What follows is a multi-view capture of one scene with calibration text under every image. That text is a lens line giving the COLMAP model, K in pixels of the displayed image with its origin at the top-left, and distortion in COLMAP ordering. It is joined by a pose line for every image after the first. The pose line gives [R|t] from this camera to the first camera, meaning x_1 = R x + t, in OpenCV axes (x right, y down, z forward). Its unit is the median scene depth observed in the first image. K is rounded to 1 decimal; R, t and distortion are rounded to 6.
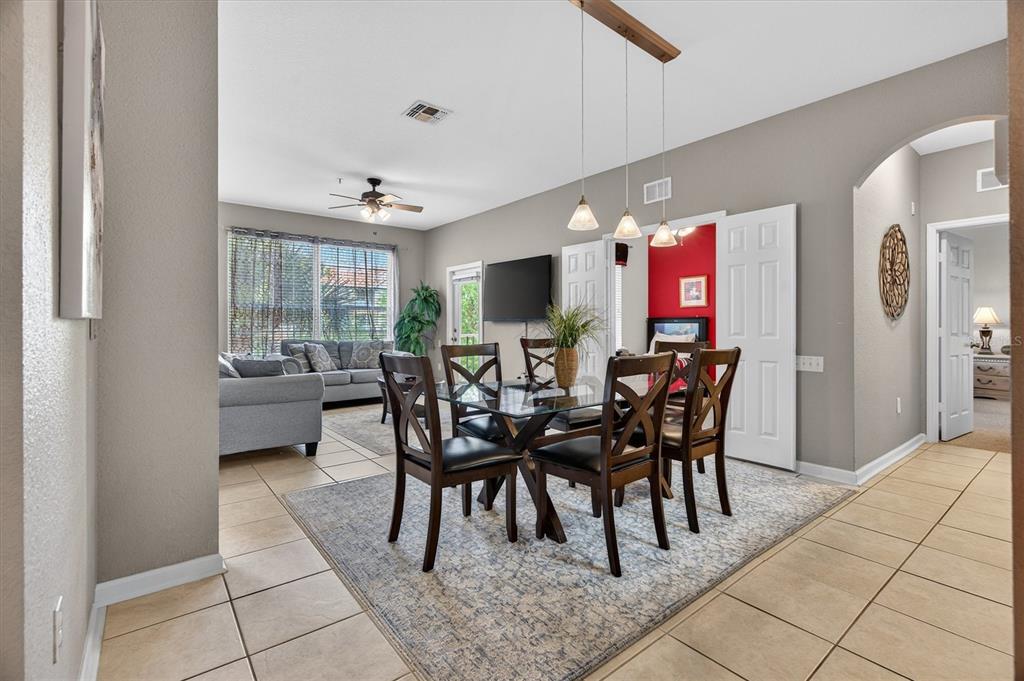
lens RADIAL K [[459.6, 0, 508.2], [0, 459.6, 330.8], [0, 0, 1]] dist [-0.001321, 0.000730]
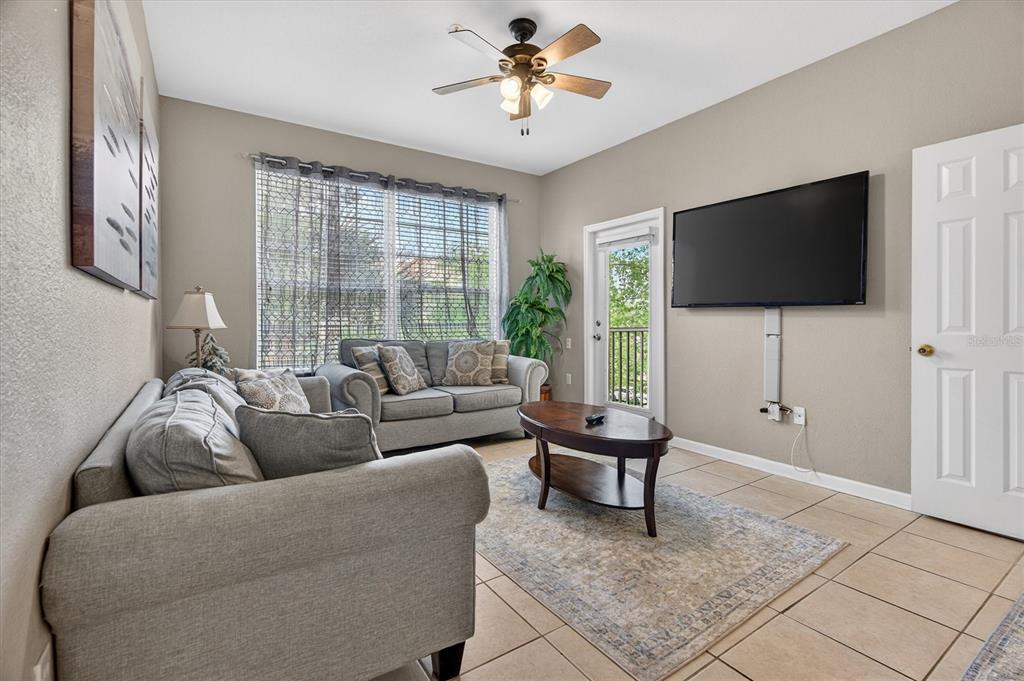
lens RADIAL K [[459.6, 0, 508.2], [0, 459.6, 330.8], [0, 0, 1]] dist [-0.001321, 0.000730]
pose [[0.996497, -0.001729, -0.083616, -0.202969], [0.003529, 0.999765, 0.021386, -0.005240], [0.083560, -0.021606, 0.996269, 0.374689]]
